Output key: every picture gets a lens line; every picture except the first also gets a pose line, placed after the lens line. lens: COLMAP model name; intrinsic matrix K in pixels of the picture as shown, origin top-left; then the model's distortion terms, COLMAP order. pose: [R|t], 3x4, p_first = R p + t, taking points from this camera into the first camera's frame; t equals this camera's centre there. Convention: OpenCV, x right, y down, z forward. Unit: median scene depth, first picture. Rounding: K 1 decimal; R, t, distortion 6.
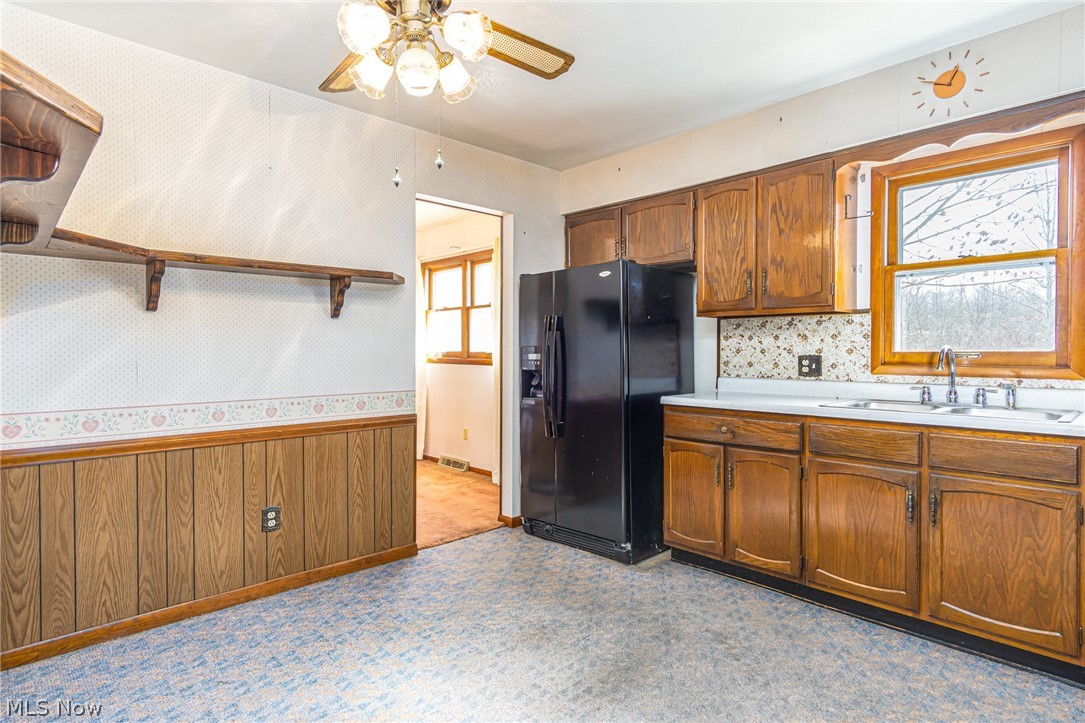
lens RADIAL K [[571.3, 0, 539.9], [0, 571.3, 354.1], [0, 0, 1]] dist [0.005241, 0.000240]
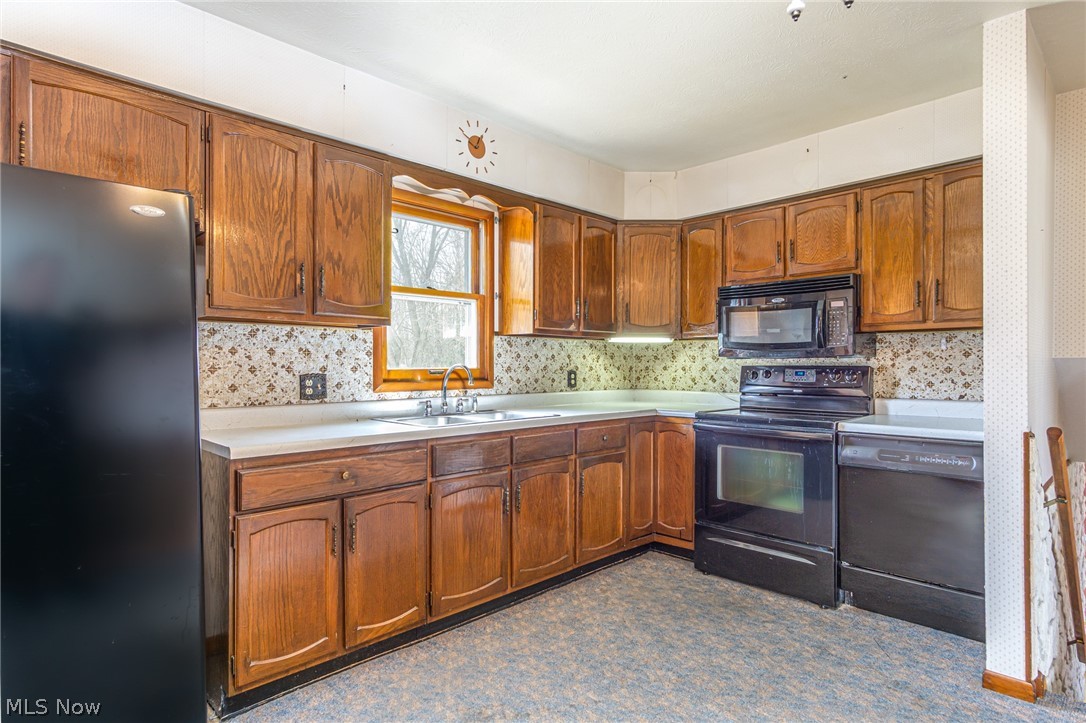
lens RADIAL K [[571.9, 0, 540.7], [0, 571.9, 368.2], [0, 0, 1]] dist [0.005241, 0.000240]
pose [[-0.015922, -0.002334, 0.999871, -0.385926], [0.007903, 0.999966, 0.002460, -0.006188], [-0.999842, 0.007942, -0.015903, 0.697354]]
